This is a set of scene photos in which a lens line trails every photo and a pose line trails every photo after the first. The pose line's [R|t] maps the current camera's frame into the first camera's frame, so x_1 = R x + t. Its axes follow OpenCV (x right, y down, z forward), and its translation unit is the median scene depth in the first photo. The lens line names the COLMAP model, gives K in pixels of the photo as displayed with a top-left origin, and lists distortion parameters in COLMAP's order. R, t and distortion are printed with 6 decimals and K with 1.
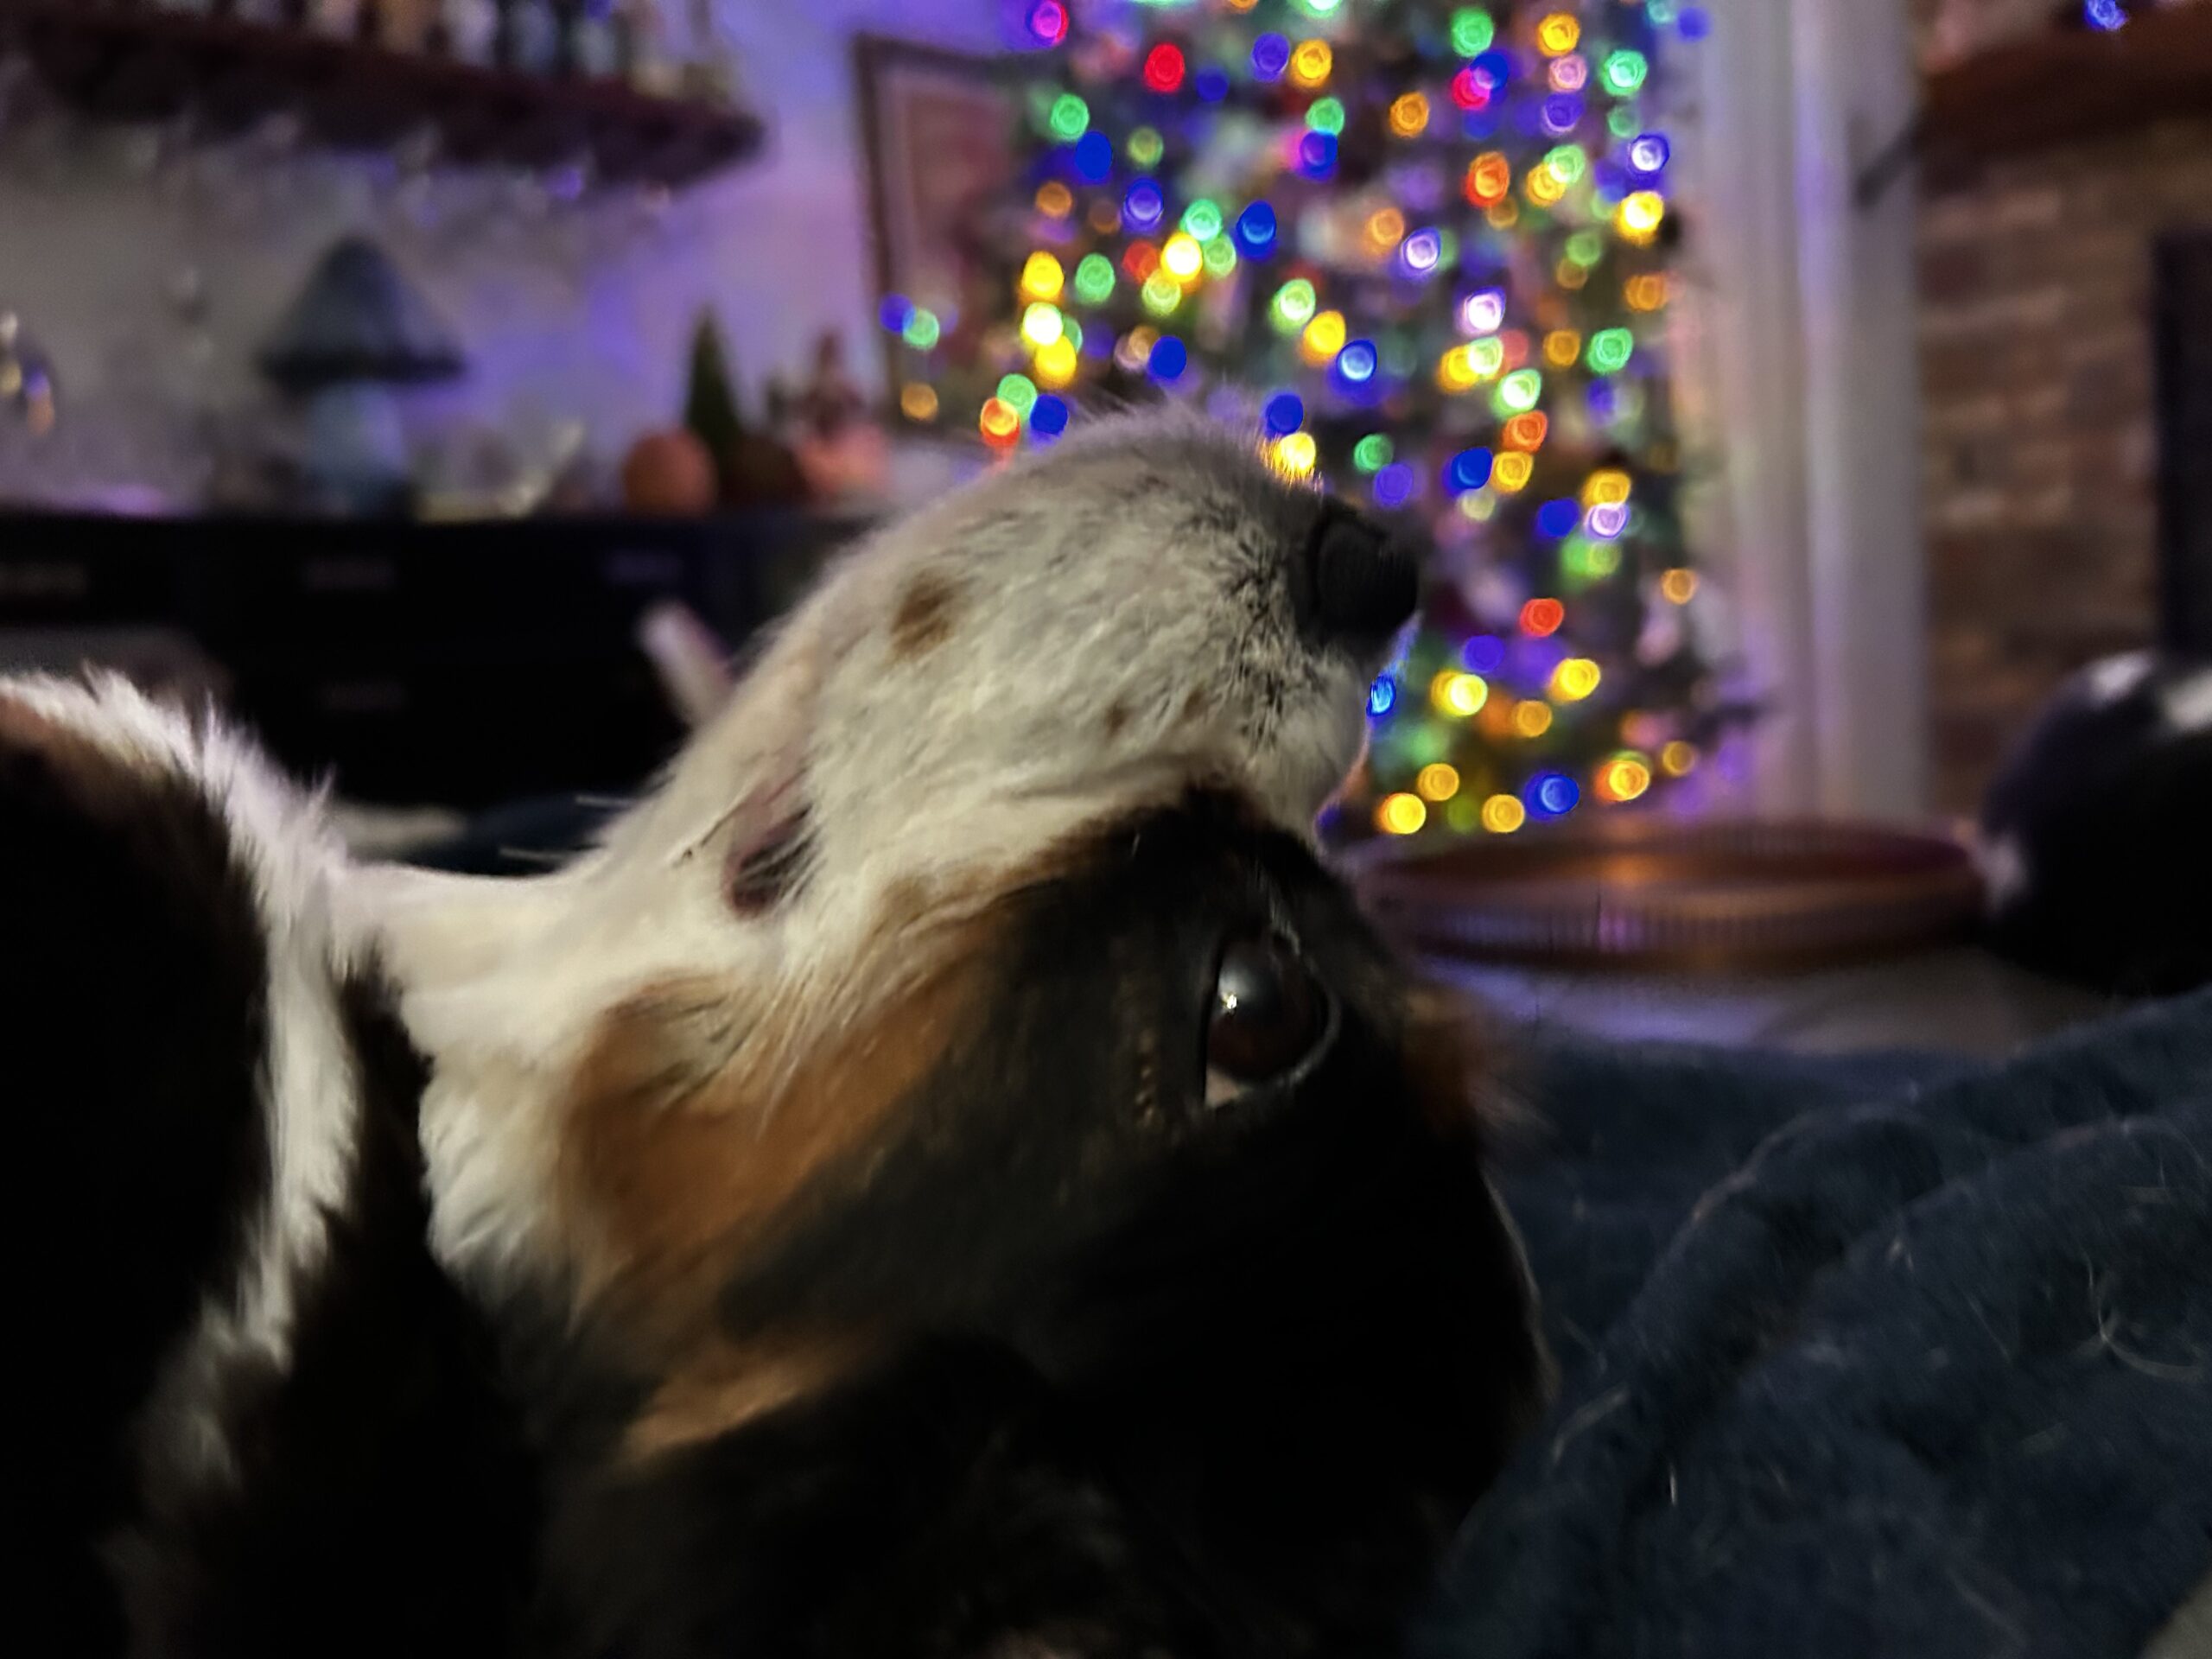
lens RADIAL K [[1738.8, 0, 1106.0], [0, 1738.8, 829.5], [0, 0, 1]] dist [-0.007968, -0.000222]
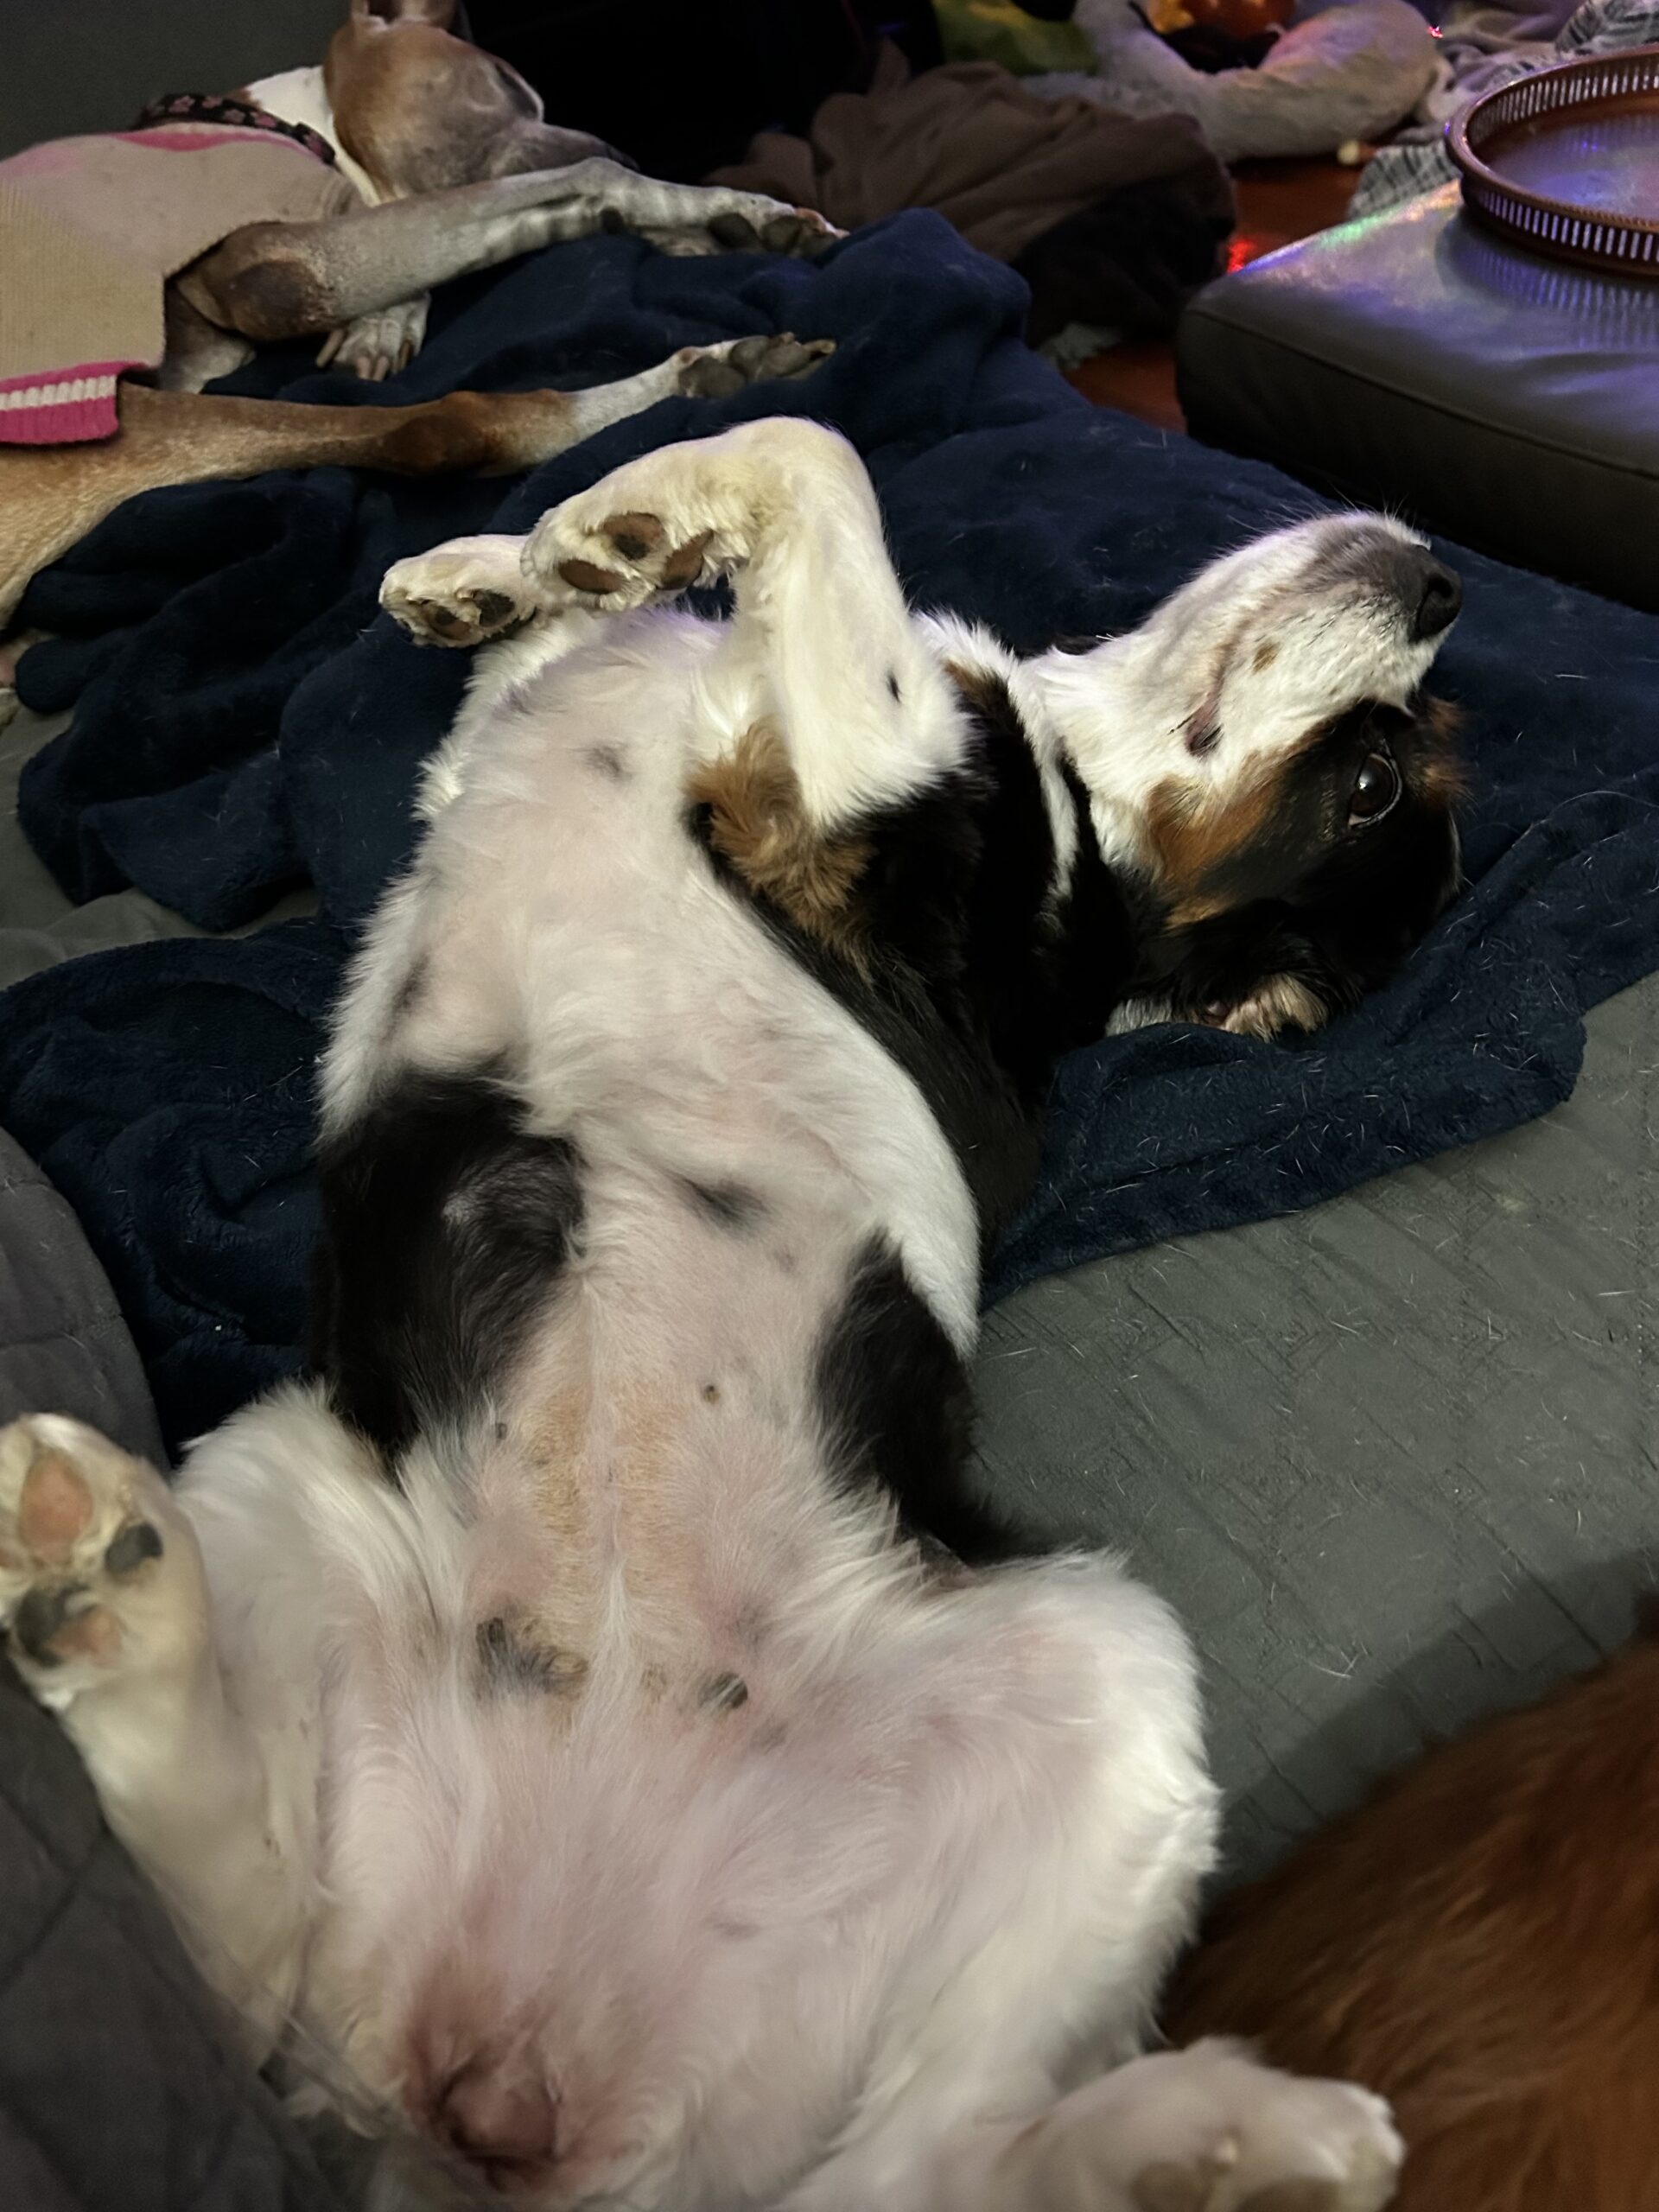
lens RADIAL K [[1738.8, 0, 829.5], [0, 1738.8, 1106.0], [0, 0, 1]] dist [-0.007968, -0.000222]
pose [[0.974338, 0.081011, -0.210008, -0.153515], [0.082385, 0.739906, 0.667647, -1.606716], [0.209473, -0.667815, 0.714244, -1.730442]]
